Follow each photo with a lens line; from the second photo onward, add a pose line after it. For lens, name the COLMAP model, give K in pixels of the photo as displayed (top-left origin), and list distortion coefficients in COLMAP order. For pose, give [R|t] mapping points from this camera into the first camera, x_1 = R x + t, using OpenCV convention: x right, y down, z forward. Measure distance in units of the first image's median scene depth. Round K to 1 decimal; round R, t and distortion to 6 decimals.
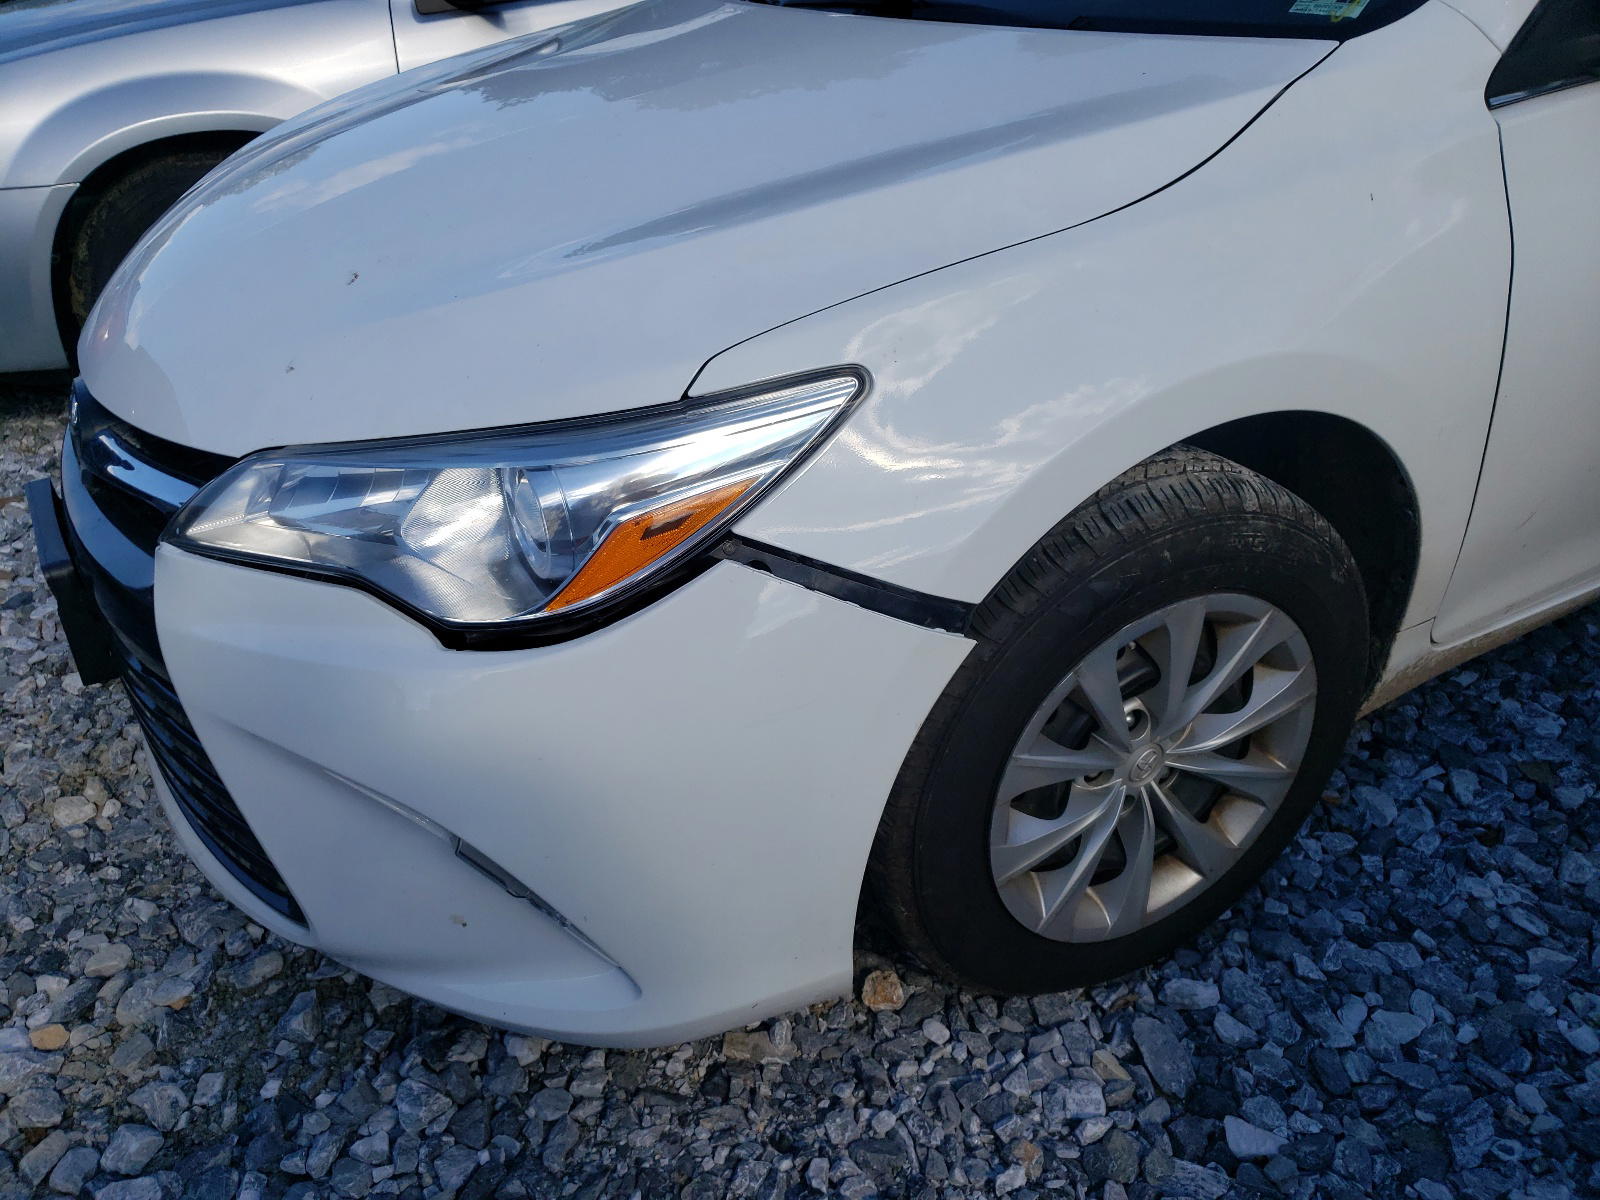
lens RADIAL K [[1212.1, 0, 798.7], [0, 1212.1, 607.2], [0, 0, 1]] dist [-0.010575, 0.058883]
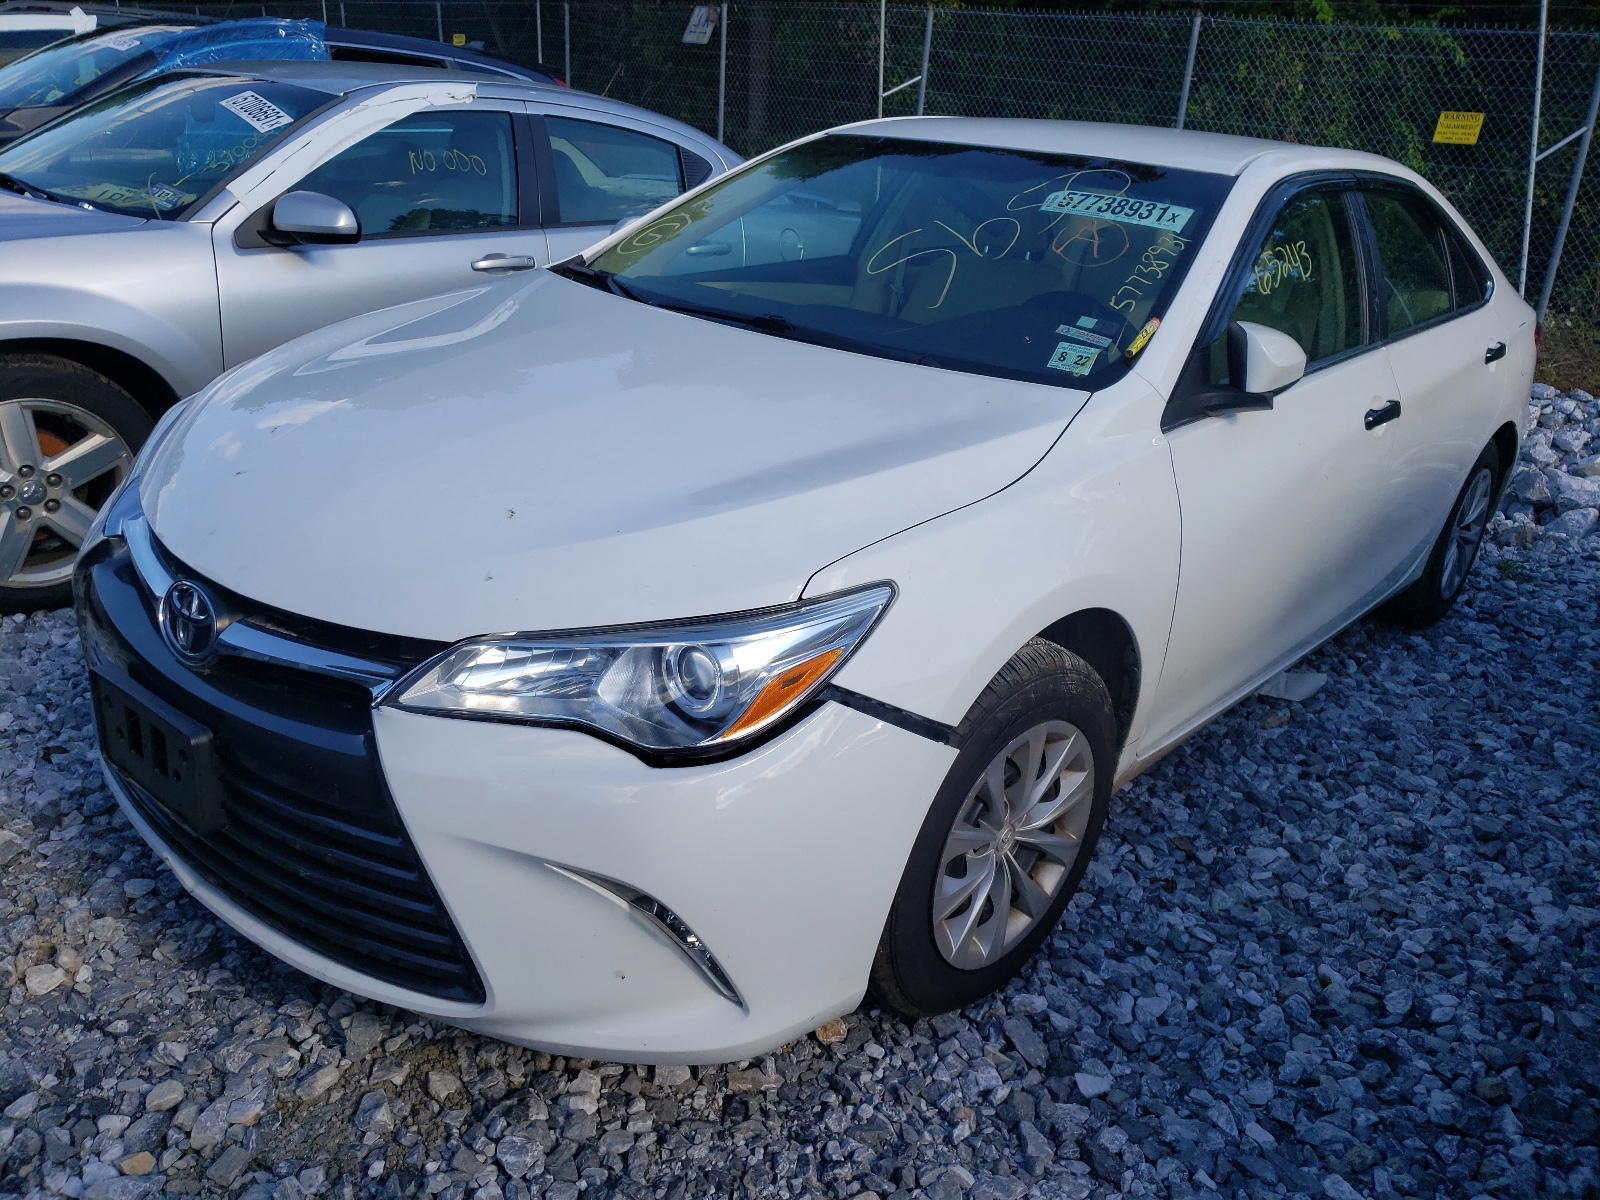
lens RADIAL K [[1212.1, 0, 798.7], [0, 1212.1, 607.2], [0, 0, 1]] dist [-0.010575, 0.058883]
pose [[0.935185, -0.000036, 0.354160, -0.461946], [0.053187, 0.988674, -0.140342, 0.041424], [-0.350143, 0.150082, 0.924595, -0.322082]]
